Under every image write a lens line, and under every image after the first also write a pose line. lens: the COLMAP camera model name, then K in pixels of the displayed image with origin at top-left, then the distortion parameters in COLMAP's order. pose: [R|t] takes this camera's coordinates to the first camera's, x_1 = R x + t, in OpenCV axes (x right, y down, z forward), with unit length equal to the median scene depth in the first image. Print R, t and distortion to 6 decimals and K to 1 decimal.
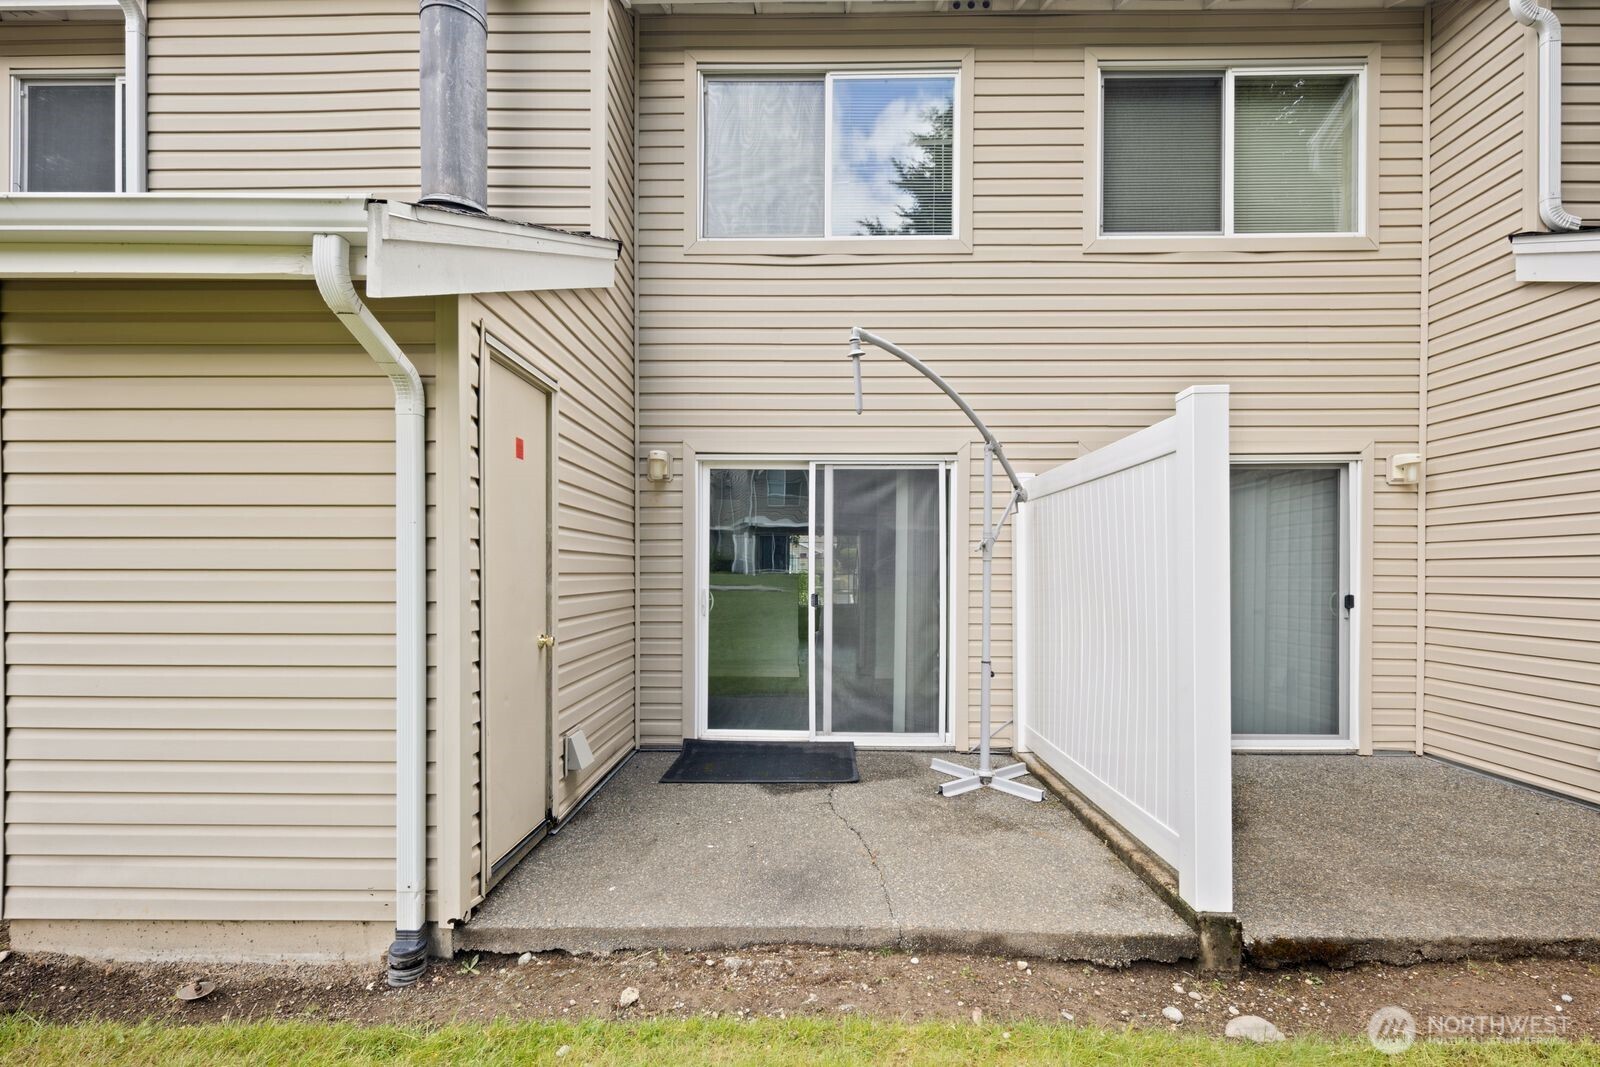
lens RADIAL K [[699.8, 0, 803.8], [0, 699.8, 576.6], [0, 0, 1]] dist [0.001781, -0.000693]
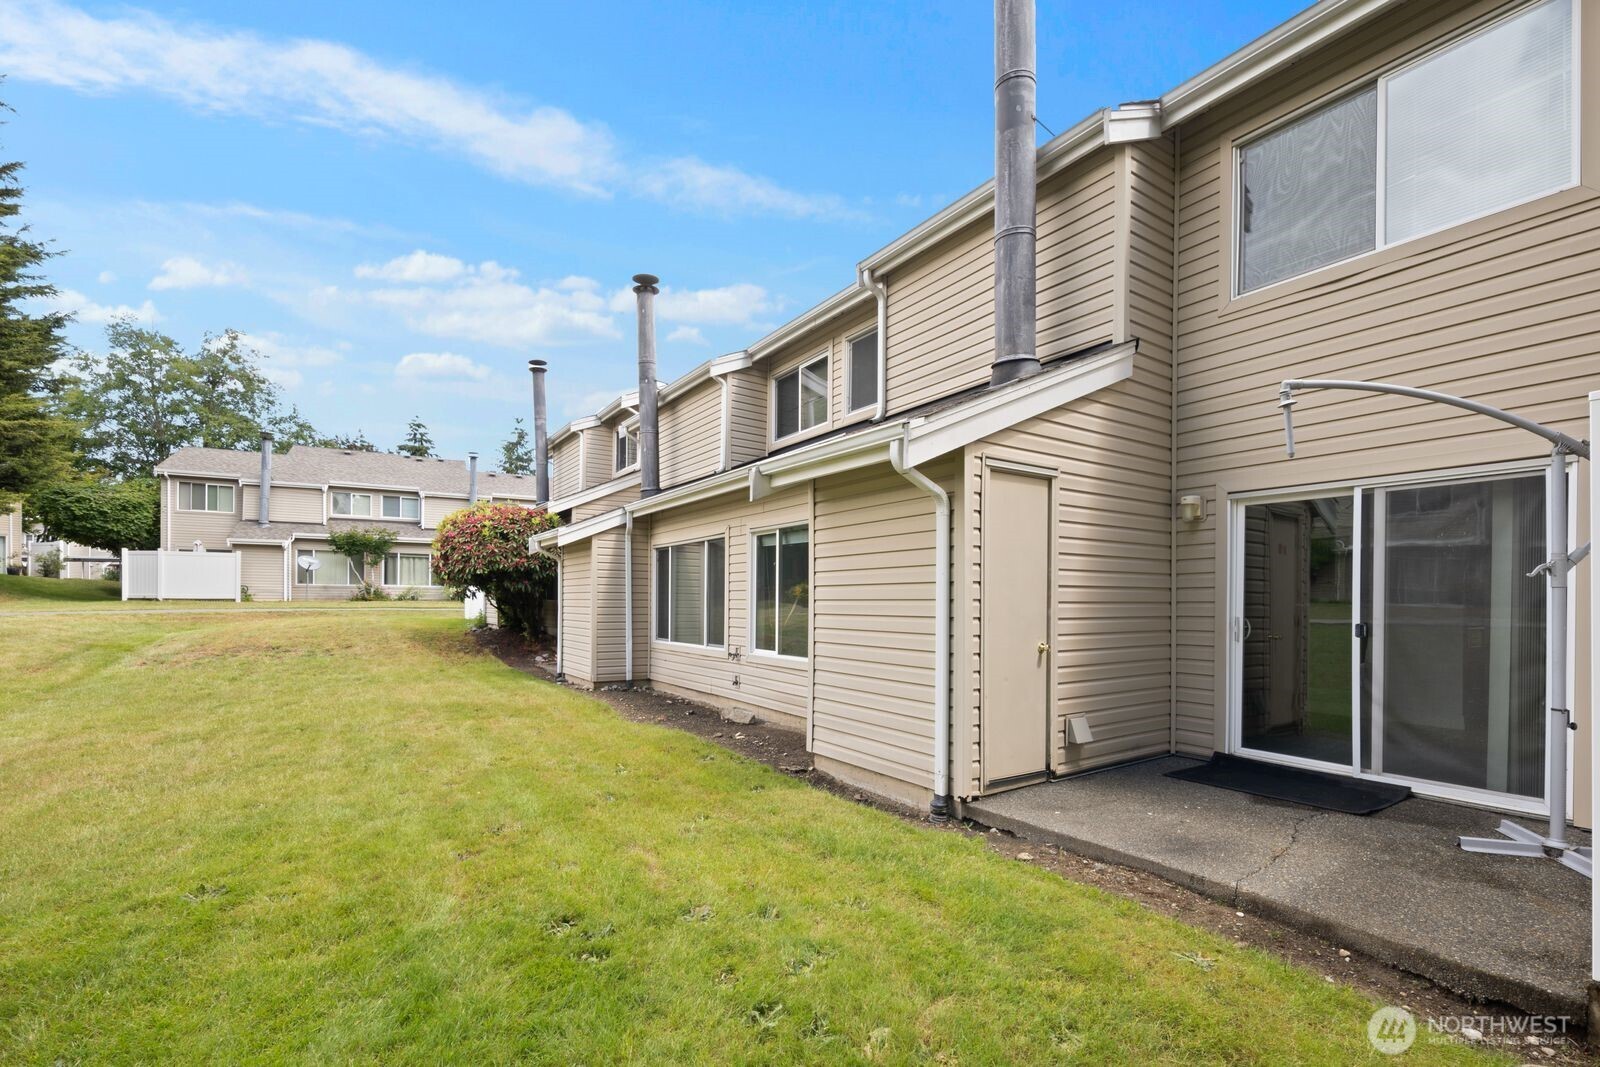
lens RADIAL K [[699.8, 0, 803.8], [0, 699.8, 576.6], [0, 0, 1]] dist [0.001781, -0.000693]
pose [[0.572267, -0.029890, -0.819522, 0.438977], [-0.006622, 0.999135, -0.041064, 0.004991], [0.820041, 0.028926, 0.571574, -0.209551]]
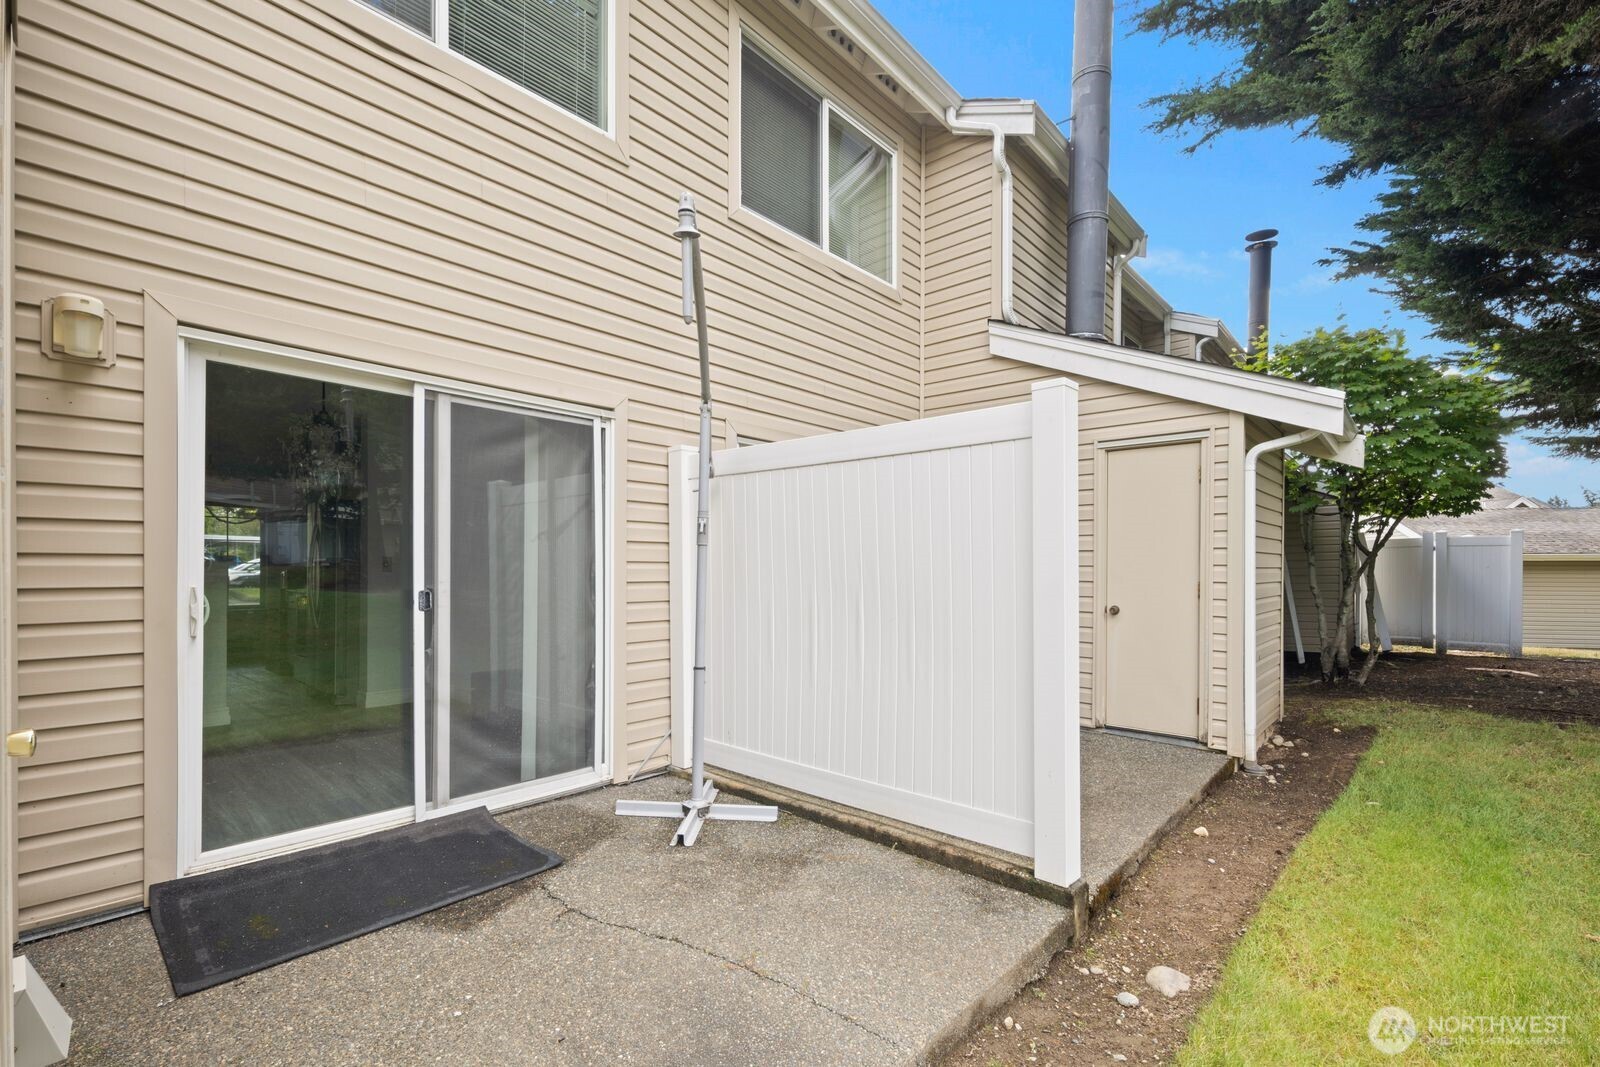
lens RADIAL K [[704.6, 0, 799.0], [0, 704.6, 566.5], [0, 0, 1]] dist [0.002015, -0.000315]
pose [[0.655598, -0.000037, 0.755110, -0.290668], [-0.000035, 1.000000, 0.000080, 0.002481], [-0.755110, -0.000078, 0.655598, 0.370159]]
